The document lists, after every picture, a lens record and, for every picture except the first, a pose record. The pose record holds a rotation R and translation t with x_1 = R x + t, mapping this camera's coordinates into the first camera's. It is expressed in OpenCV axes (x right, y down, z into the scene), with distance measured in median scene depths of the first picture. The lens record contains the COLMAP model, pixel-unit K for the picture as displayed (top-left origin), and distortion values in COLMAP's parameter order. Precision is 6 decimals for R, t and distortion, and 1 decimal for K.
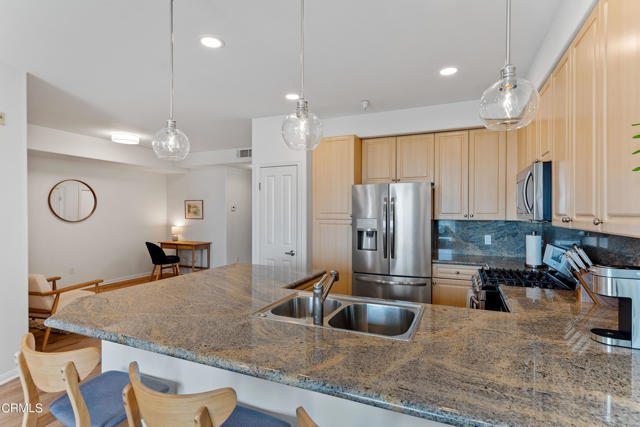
lens RADIAL K [[321.5, 0, 318.3], [0, 321.5, 213.9], [0, 0, 1]] dist [-0.004809, -0.002973]
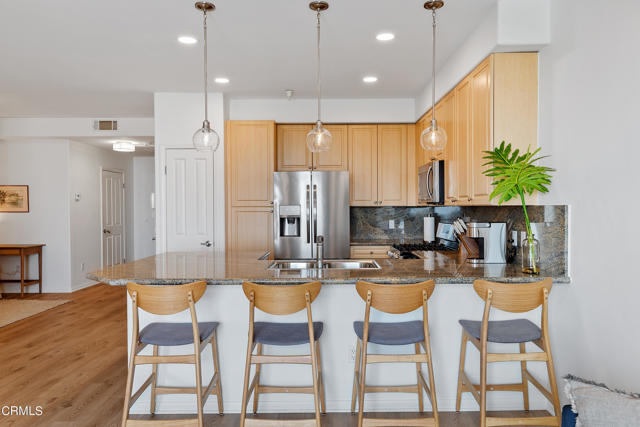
lens RADIAL K [[466.0, 0, 320.7], [0, 466.0, 212.7], [0, 0, 1]] dist [-0.003710, 0.000588]
pose [[0.920313, -0.009075, 0.391077, -0.327744], [0.006640, 0.999949, 0.007579, 0.027023], [-0.391126, -0.004379, 0.920327, -0.384489]]
